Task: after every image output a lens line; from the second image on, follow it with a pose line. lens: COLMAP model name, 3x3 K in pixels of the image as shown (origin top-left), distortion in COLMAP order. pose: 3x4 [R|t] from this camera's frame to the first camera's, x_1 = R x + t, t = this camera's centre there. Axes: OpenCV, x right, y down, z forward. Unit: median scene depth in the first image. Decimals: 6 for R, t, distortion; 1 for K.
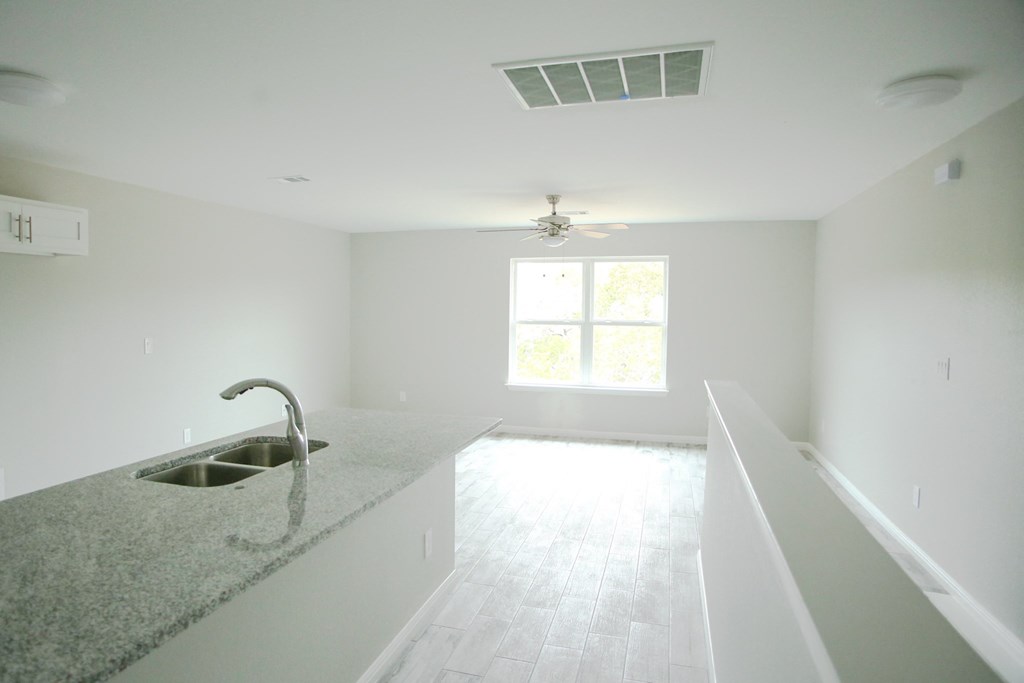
lens RADIAL K [[599.7, 0, 512.0], [0, 599.7, 341.5], [0, 0, 1]] dist [-0.003849, -0.000140]
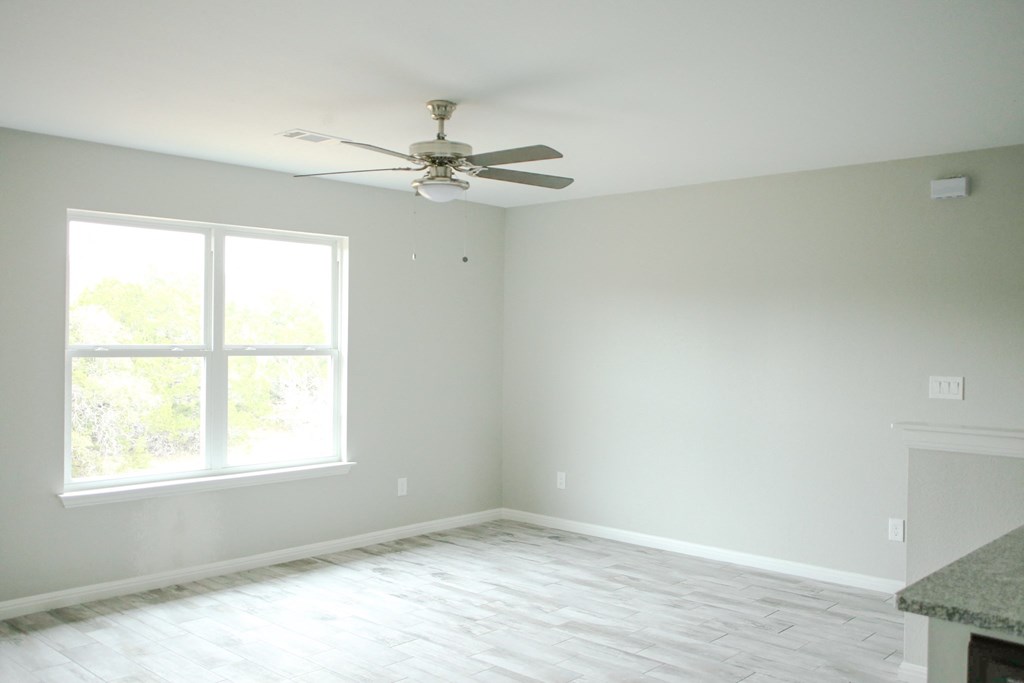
lens RADIAL K [[855.1, 0, 487.7], [0, 855.1, 342.6], [0, 0, 1]] dist [-0.017004, 0.005332]
pose [[0.519933, -0.006855, 0.854180, -0.387751], [0.040945, 0.999018, -0.016905, -0.016748], [-0.853225, 0.043764, 0.519703, 0.425180]]
